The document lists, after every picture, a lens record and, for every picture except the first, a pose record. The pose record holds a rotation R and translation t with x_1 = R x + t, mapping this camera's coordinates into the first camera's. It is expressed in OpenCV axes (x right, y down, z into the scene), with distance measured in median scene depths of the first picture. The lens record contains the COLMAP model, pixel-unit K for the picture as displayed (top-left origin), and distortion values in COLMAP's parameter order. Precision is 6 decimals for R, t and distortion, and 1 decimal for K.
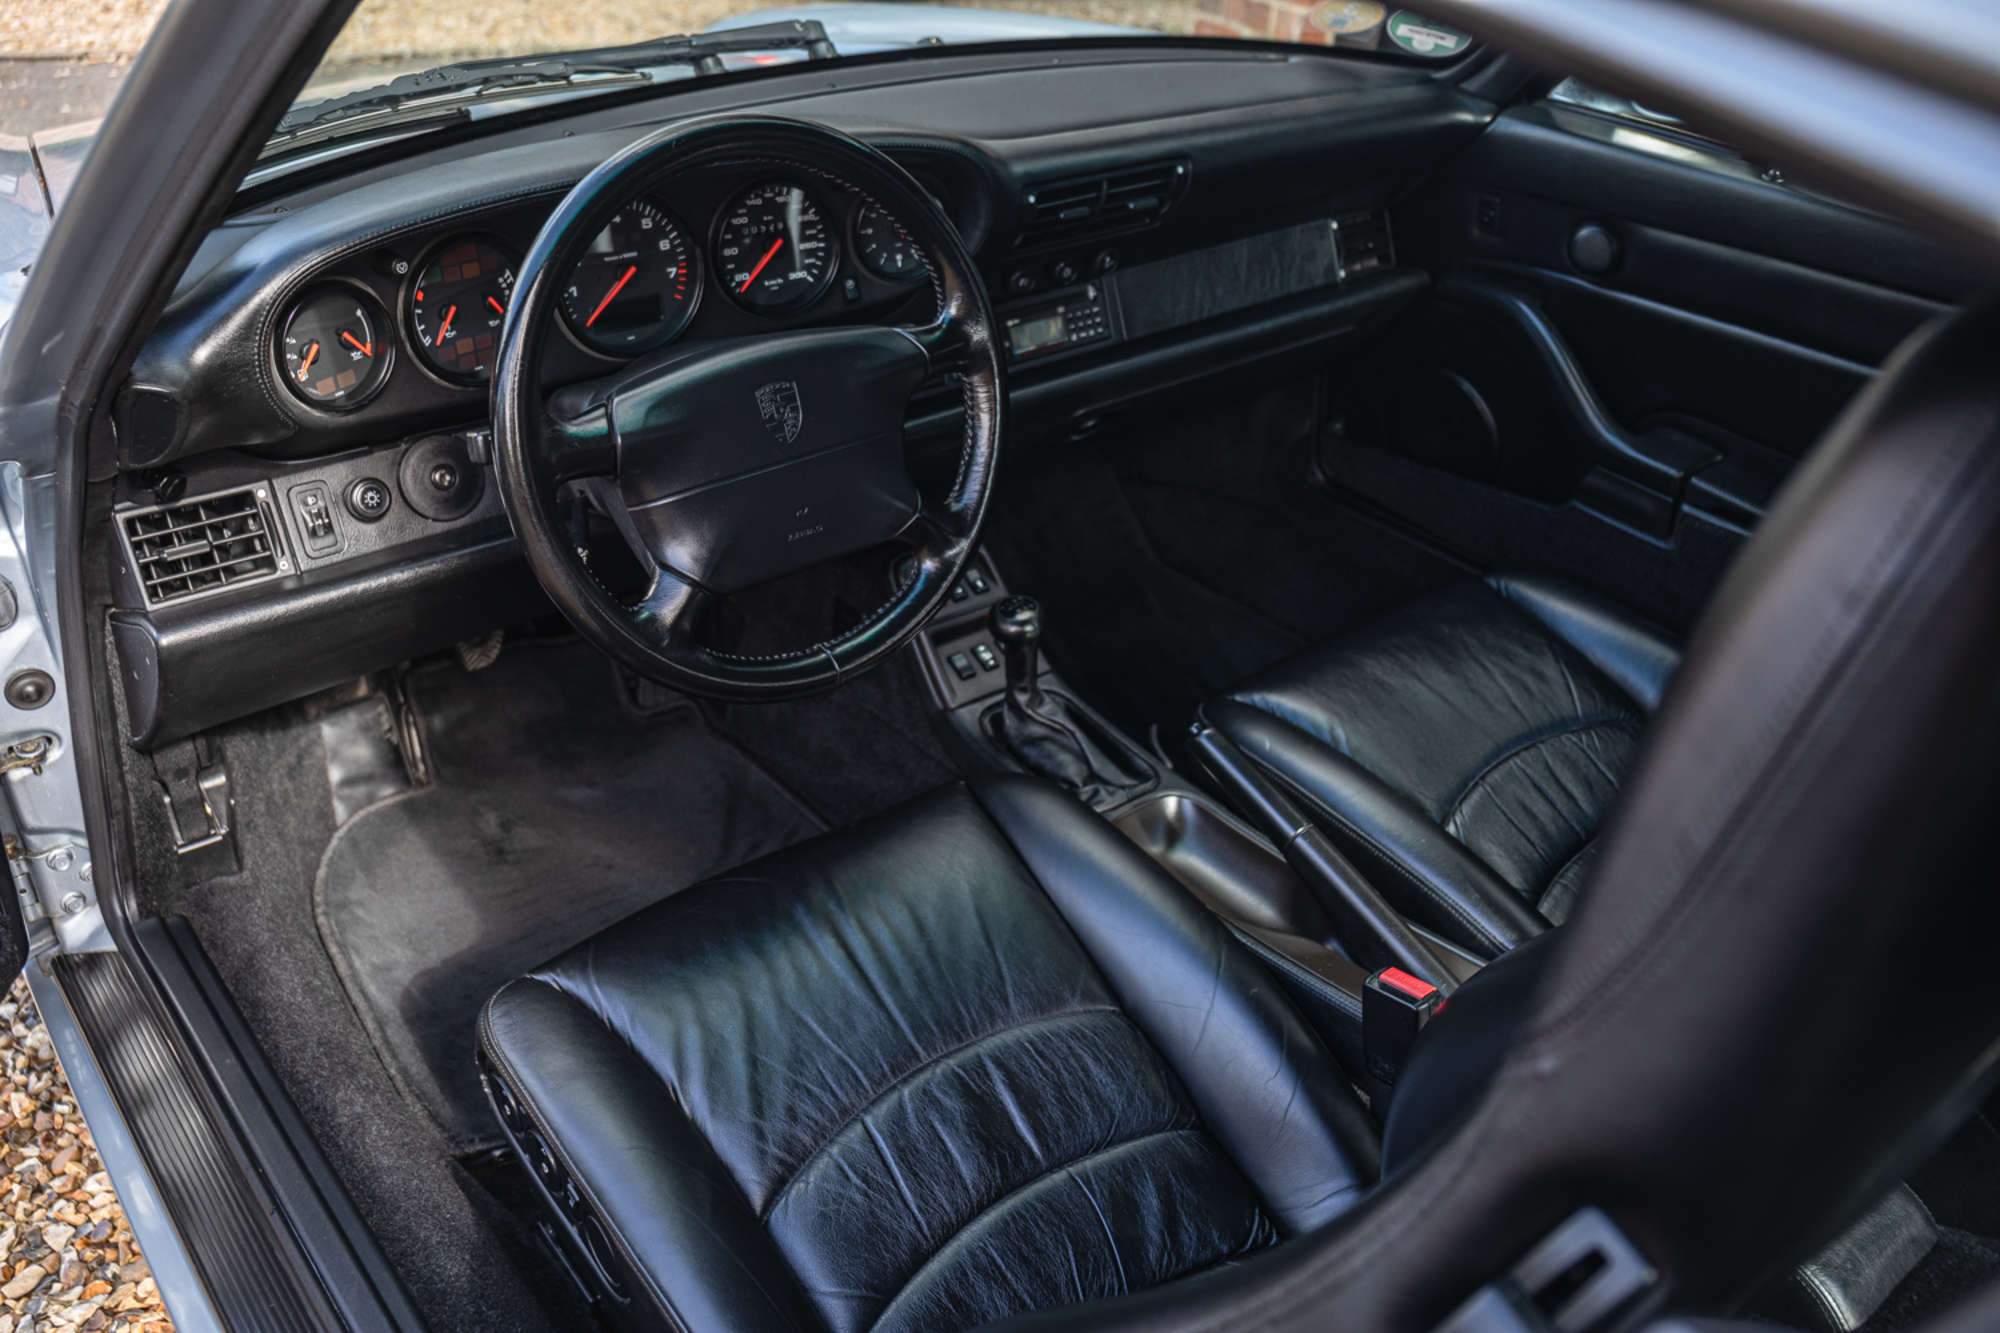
lens RADIAL K [[1642.7, 0, 1000.0], [0, 1642.7, 666.5], [0, 0, 1]] dist [-0.045774, -0.000817]
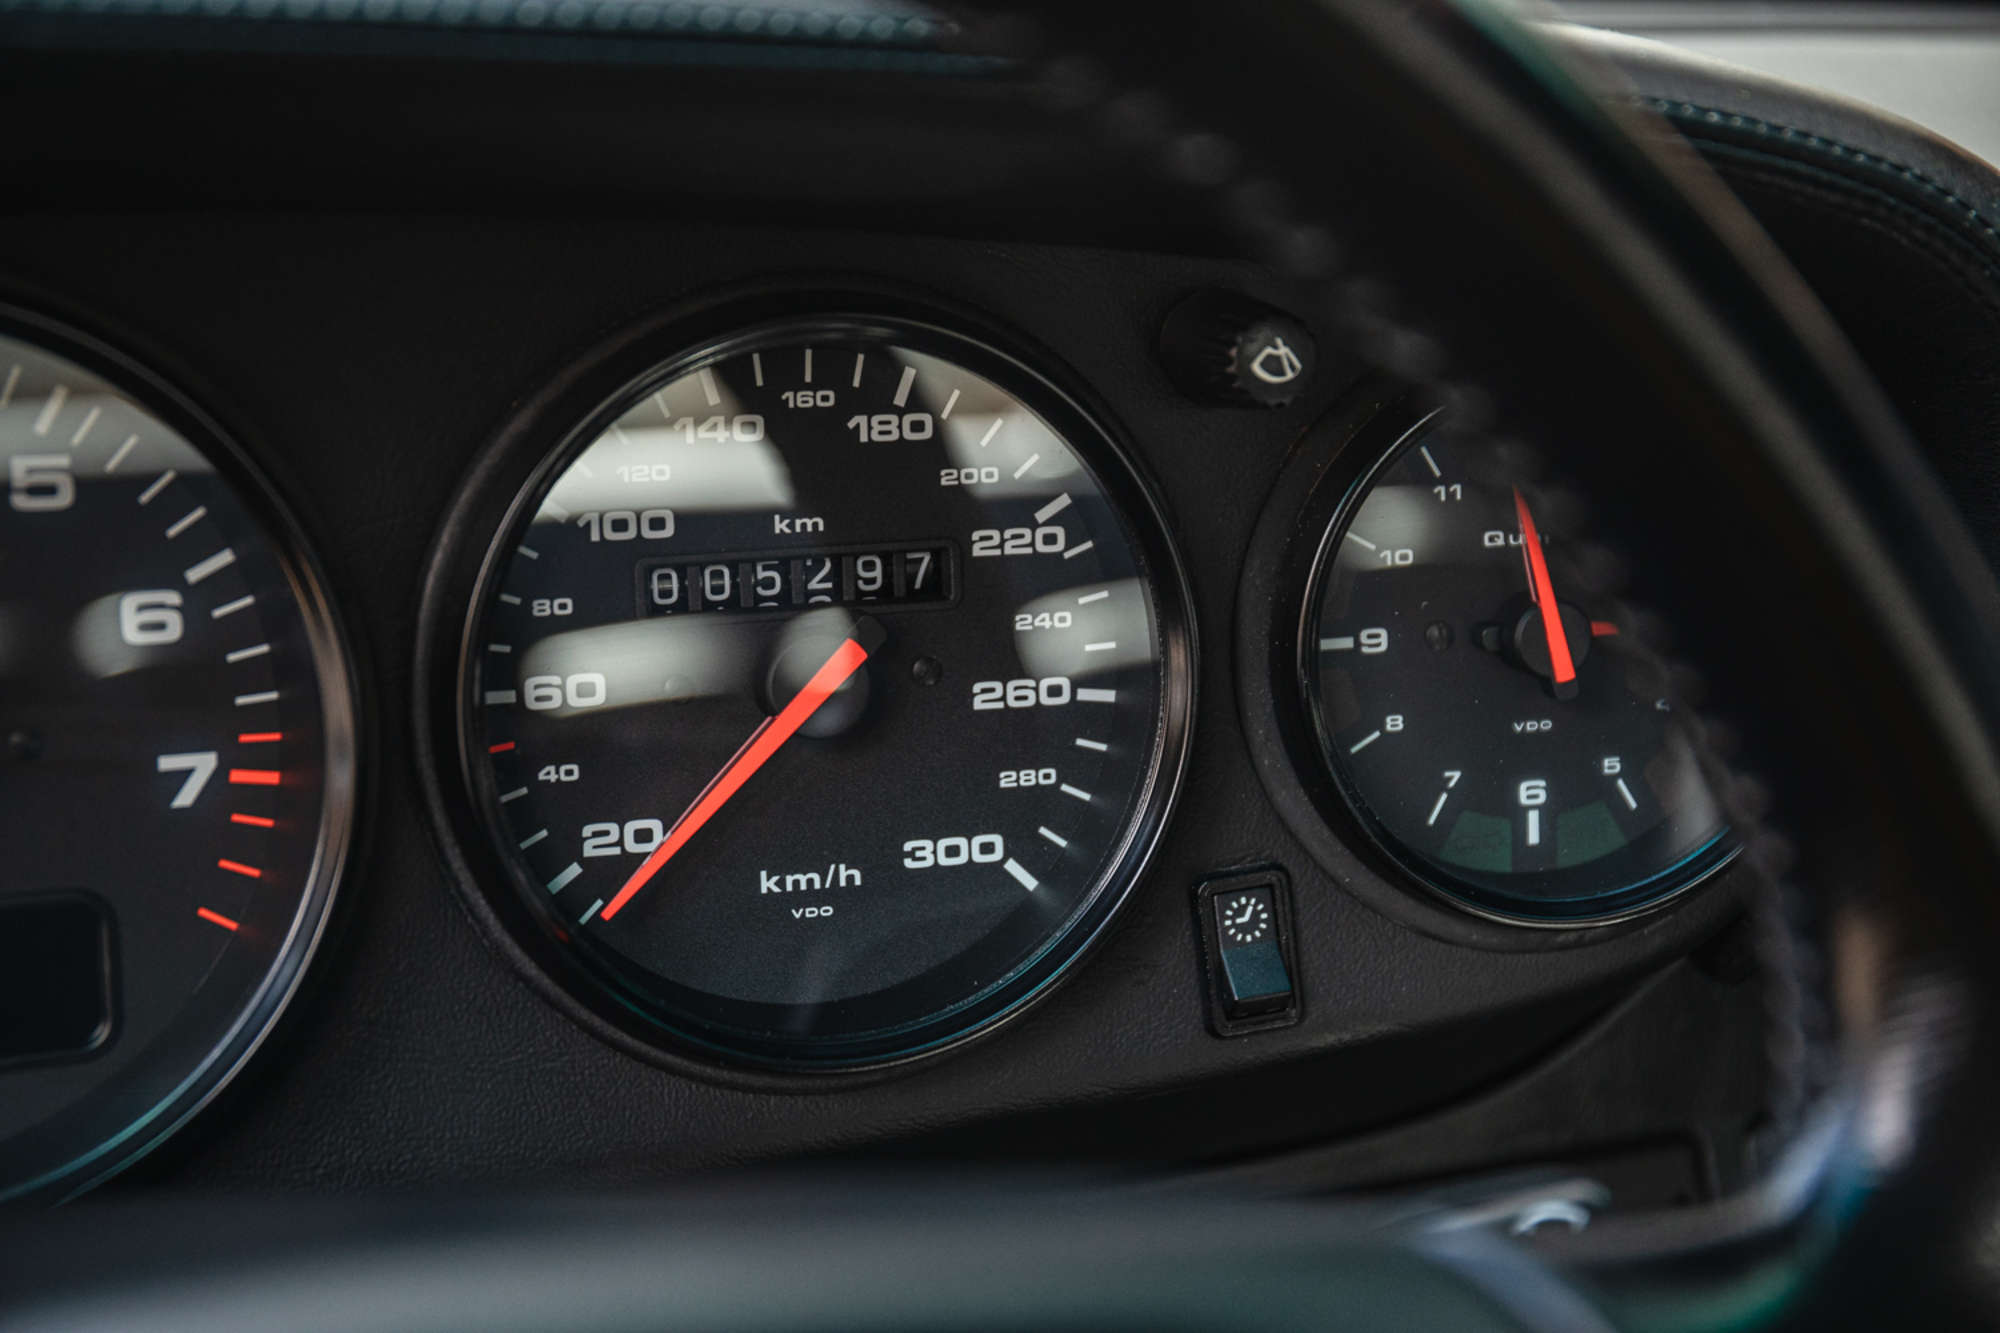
lens RADIAL K [[4007.9, 0, 1000.0], [0, 4007.9, 666.5], [0, 0, 1]] dist [0.001950, 0.014428]
pose [[0.975511, 0.039261, -0.216419, -0.024085], [-0.104408, 0.948675, -0.298520, -0.127672], [0.193591, 0.313805, 0.929542, 0.586800]]
